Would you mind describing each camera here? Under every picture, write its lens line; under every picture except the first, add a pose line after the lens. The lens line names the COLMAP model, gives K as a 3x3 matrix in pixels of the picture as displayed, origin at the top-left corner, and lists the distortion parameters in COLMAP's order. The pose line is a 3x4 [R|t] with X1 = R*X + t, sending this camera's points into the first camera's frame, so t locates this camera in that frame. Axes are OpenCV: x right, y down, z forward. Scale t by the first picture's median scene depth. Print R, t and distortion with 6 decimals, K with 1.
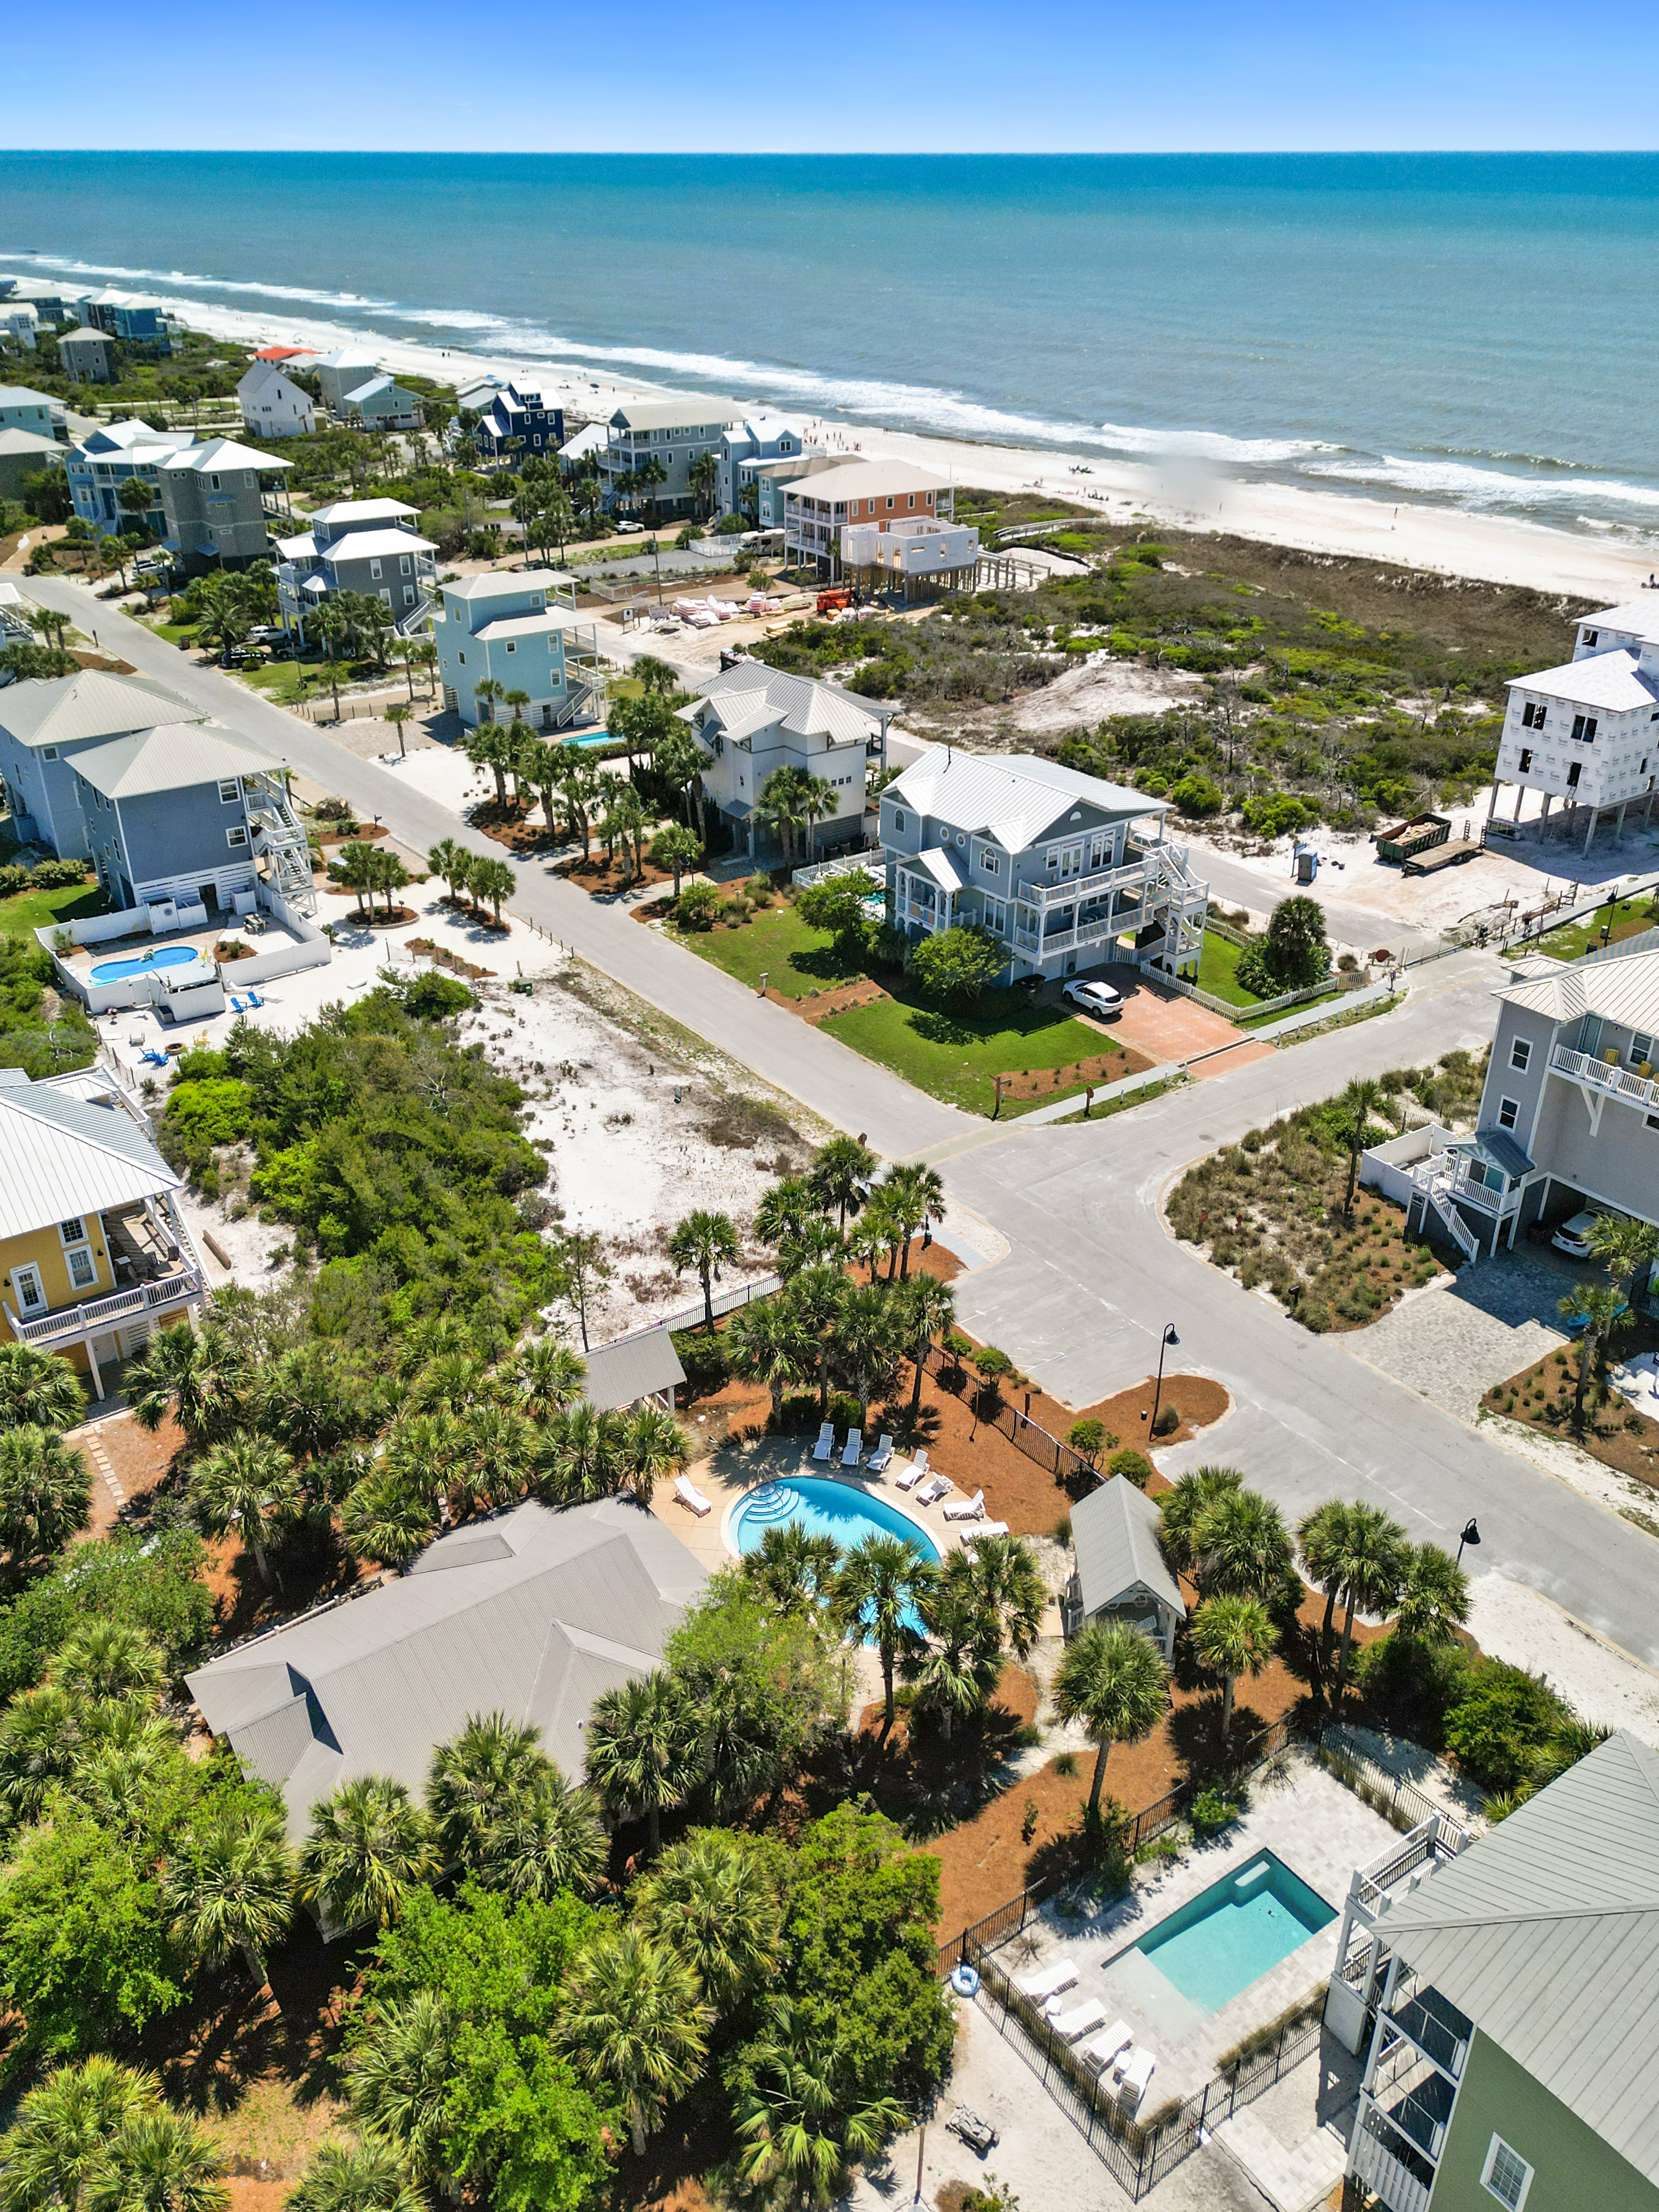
lens RADIAL K [[1747.6, 0, 829.5], [0, 1747.6, 1106.0], [0, 0, 1]] dist [0.121552, -0.180715]
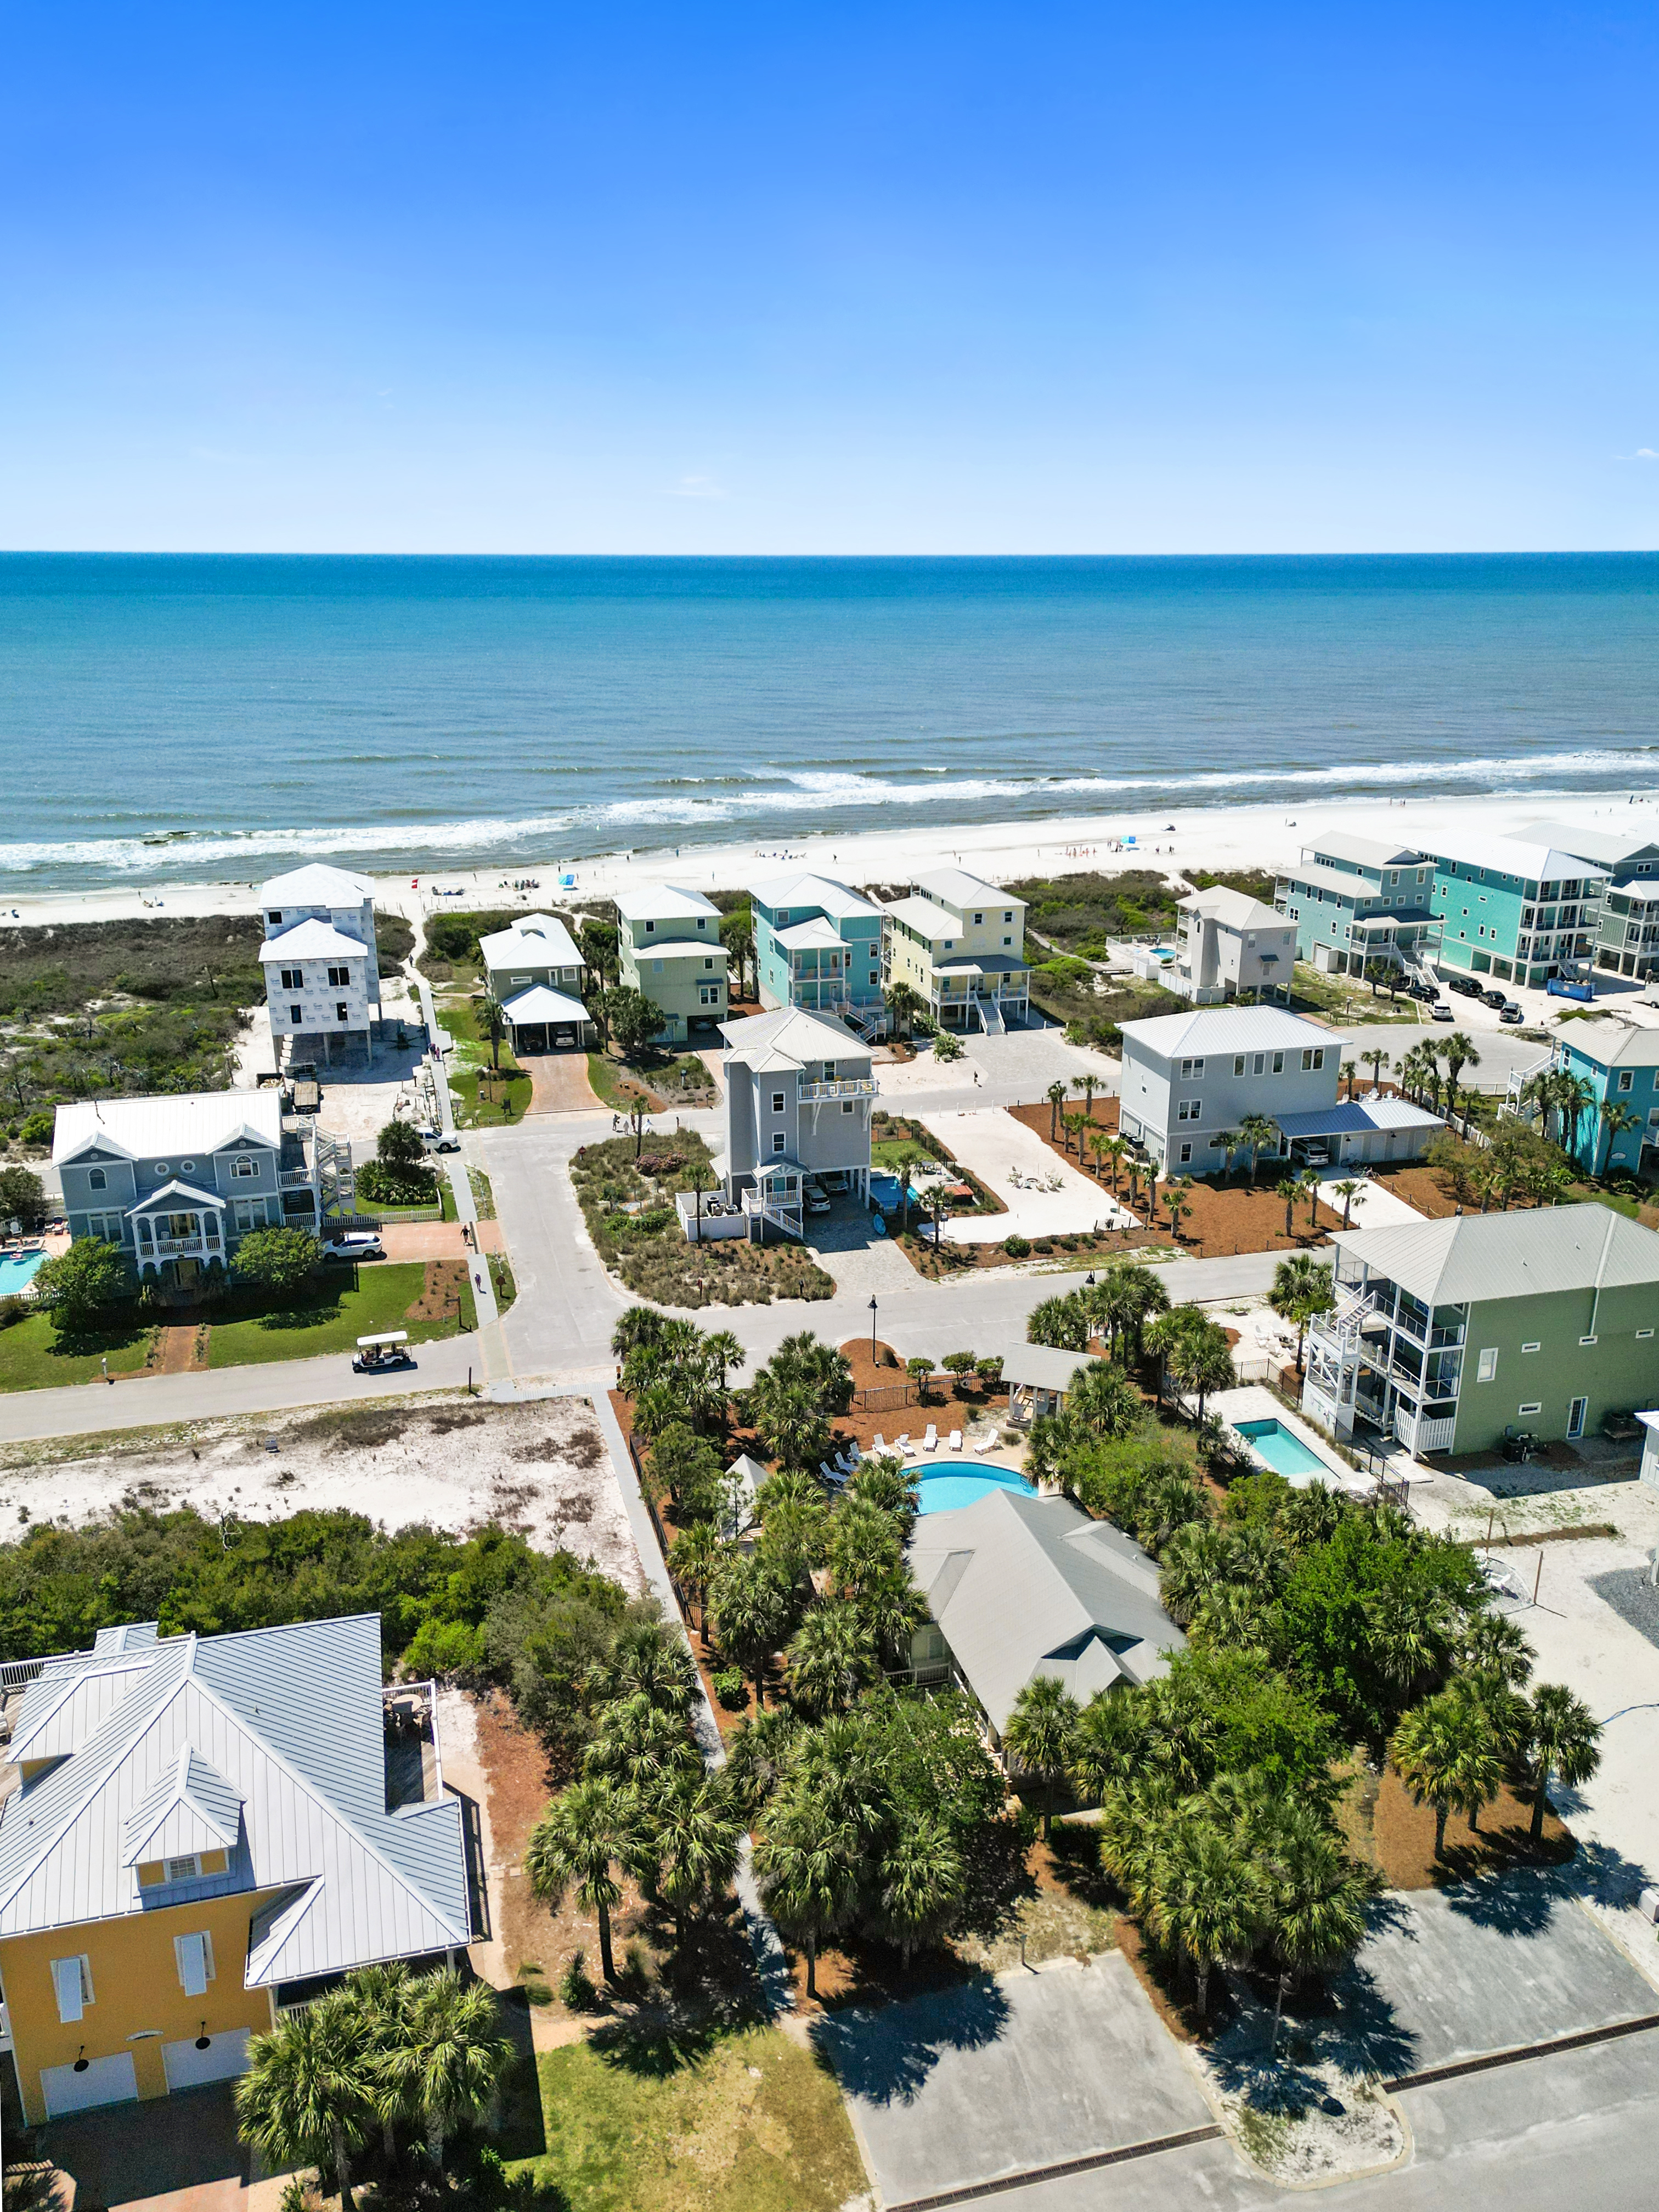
lens RADIAL K [[1702.9, 0, 830.3], [0, 1702.9, 1123.3], [0, 0, 1]] dist [0.099071, -0.131776]
pose [[0.350926, -0.295627, 0.888513, -0.686474], [0.443619, 0.888107, 0.120281, -0.126673], [-0.824653, 0.351952, 0.442806, 0.219753]]
